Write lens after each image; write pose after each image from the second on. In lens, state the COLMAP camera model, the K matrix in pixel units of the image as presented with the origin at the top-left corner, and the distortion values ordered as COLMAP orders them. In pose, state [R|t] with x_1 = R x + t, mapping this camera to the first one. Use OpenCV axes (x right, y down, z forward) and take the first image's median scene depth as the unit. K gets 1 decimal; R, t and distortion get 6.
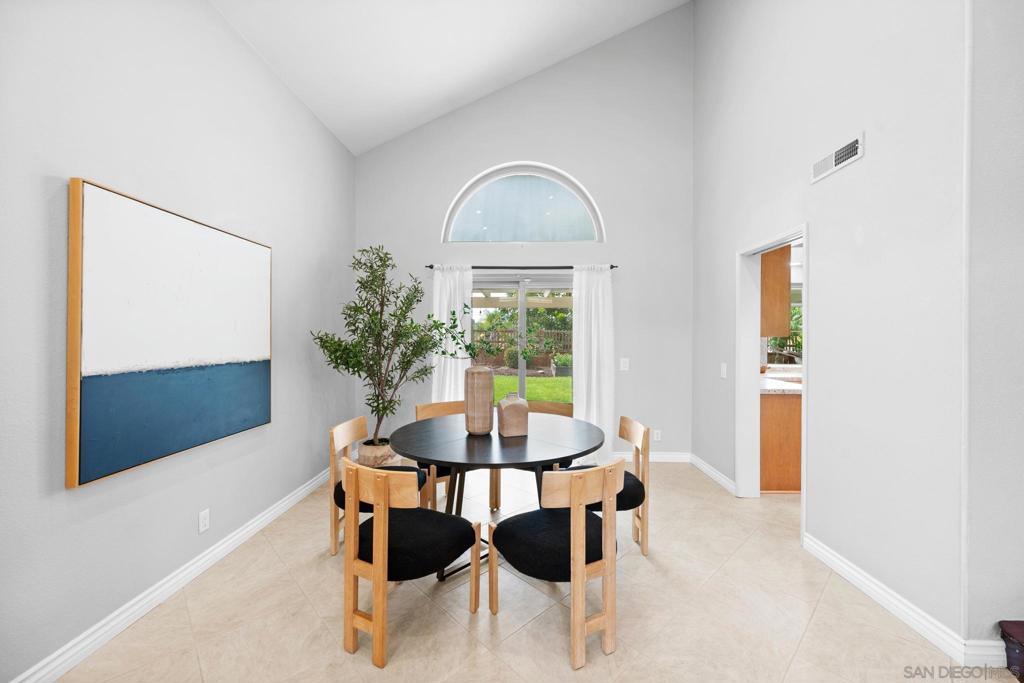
lens RADIAL K [[414.1, 0, 512.8], [0, 414.1, 337.7], [0, 0, 1]] dist [0.000877, 0.000259]
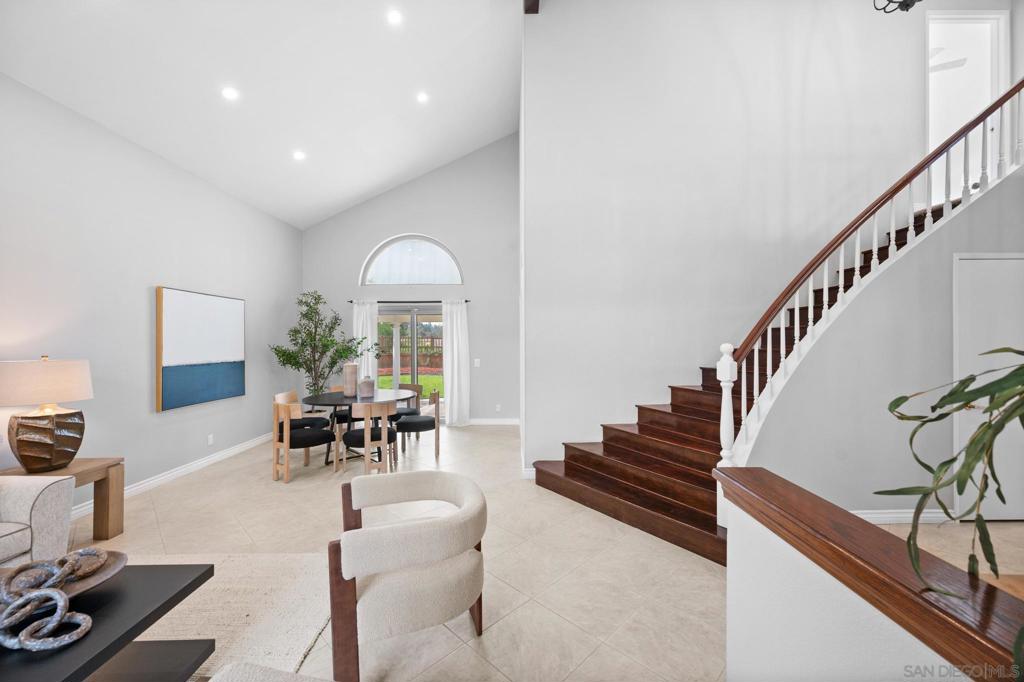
lens RADIAL K [[414.1, 0, 512.0], [0, 414.1, 342.9], [0, 0, 1]] dist [0.000877, 0.000259]
pose [[0.999796, -0.011028, 0.016937, 0.490261], [0.011035, 0.999939, -0.000324, -0.010986], [-0.016932, 0.000511, 0.999857, -0.736565]]
